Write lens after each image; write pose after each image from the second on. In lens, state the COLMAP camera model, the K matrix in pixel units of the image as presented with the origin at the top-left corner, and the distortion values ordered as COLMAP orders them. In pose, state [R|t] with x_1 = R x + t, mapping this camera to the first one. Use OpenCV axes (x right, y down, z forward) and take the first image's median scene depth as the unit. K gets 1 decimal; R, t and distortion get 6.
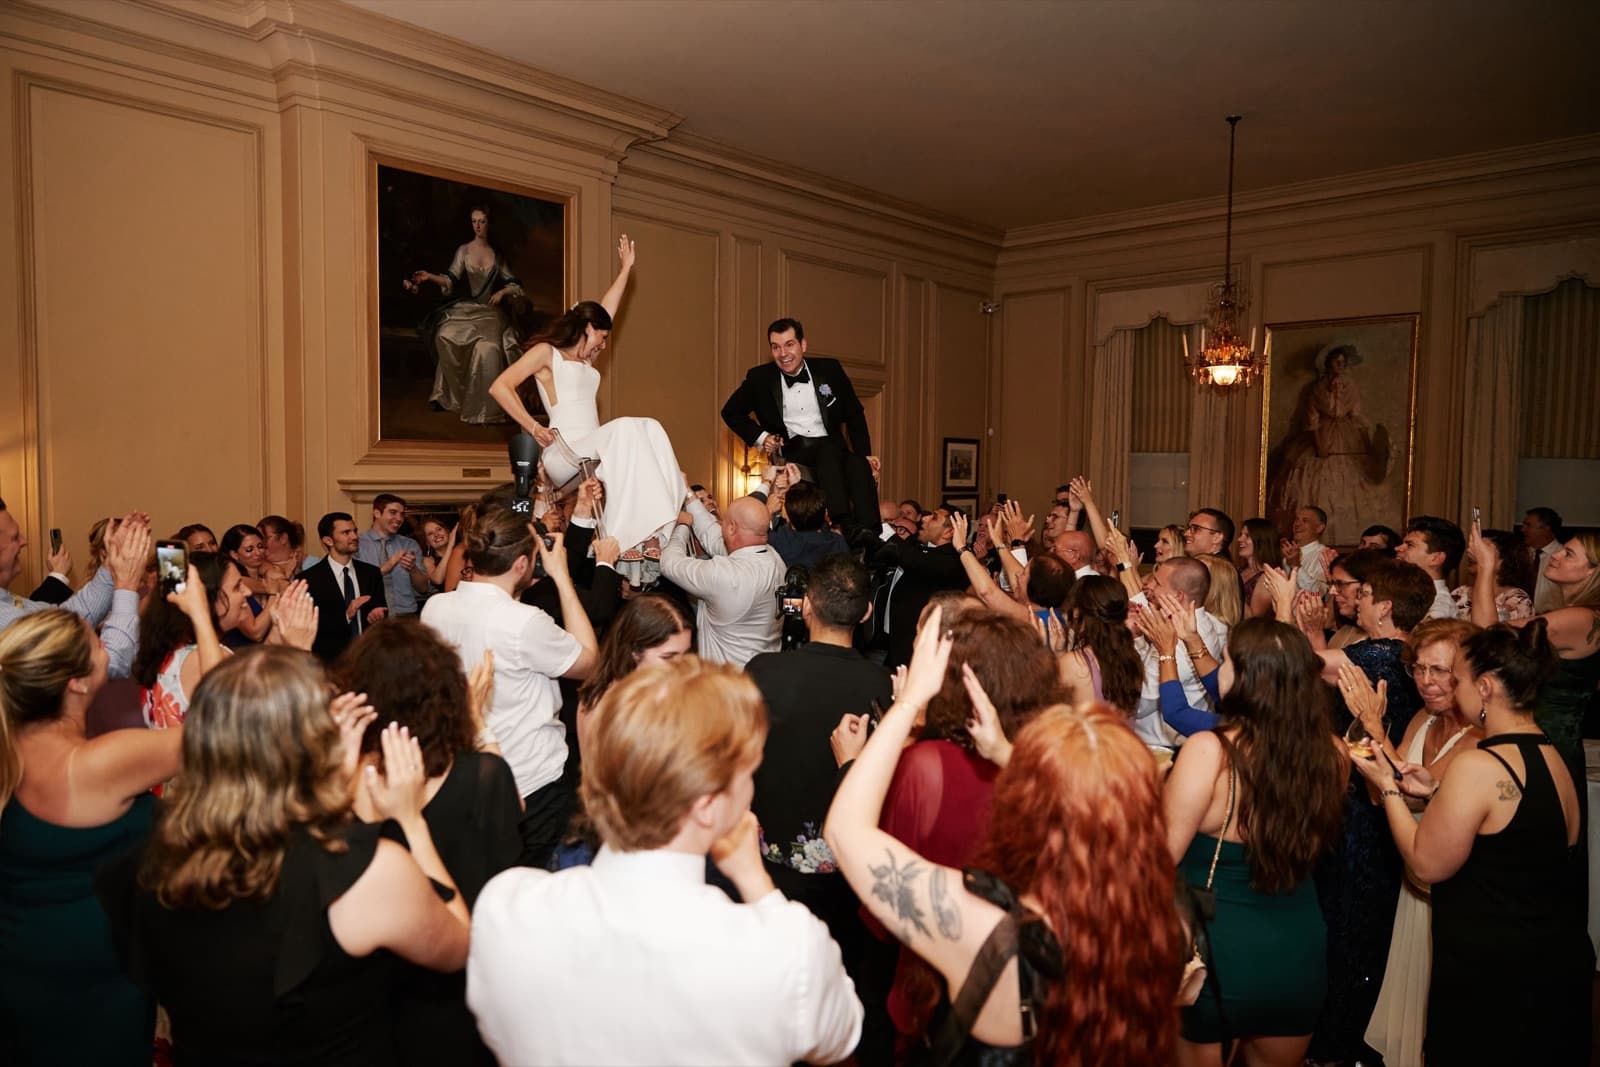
lens RADIAL K [[1101.1, 0, 798.4], [0, 1101.1, 531.1], [0, 0, 1]] dist [-0.000298, 0.000314]
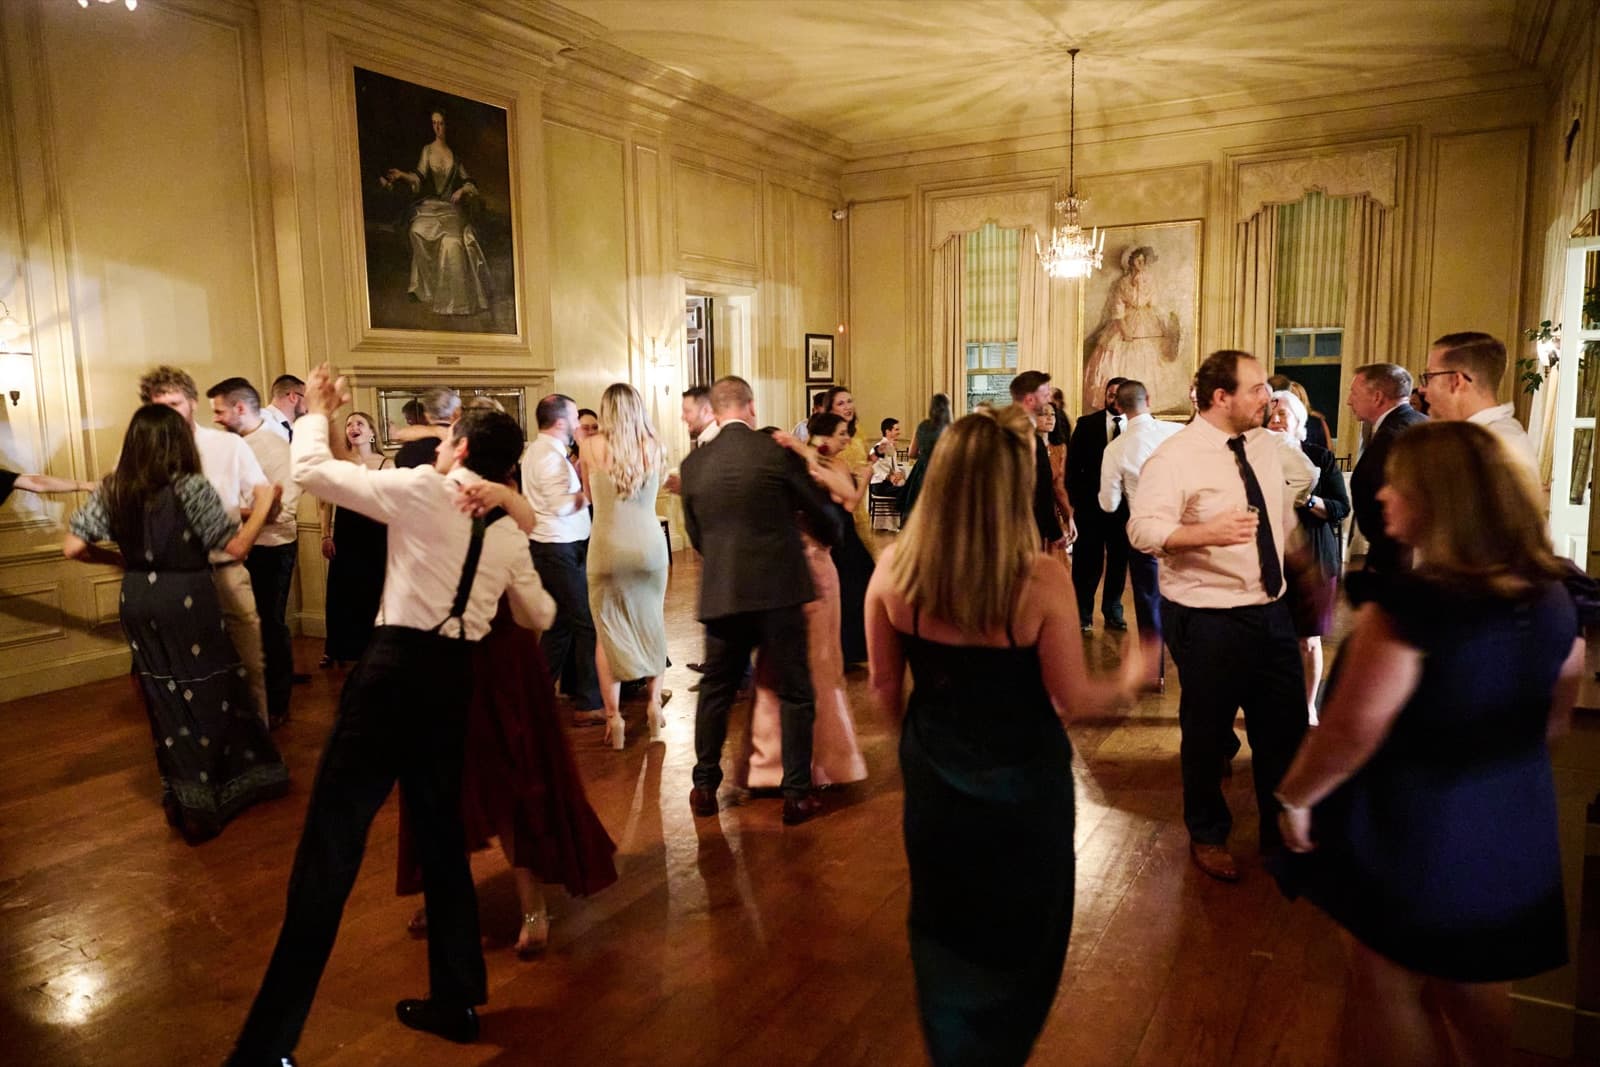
lens RADIAL K [[1101.1, 0, 801.6], [0, 1101.1, 535.6], [0, 0, 1]] dist [-0.000298, 0.000314]
pose [[0.974363, -0.057522, 0.217506, -0.197726], [0.041139, 0.996016, 0.079120, 0.047432], [-0.221190, -0.068144, 0.972847, -0.145248]]
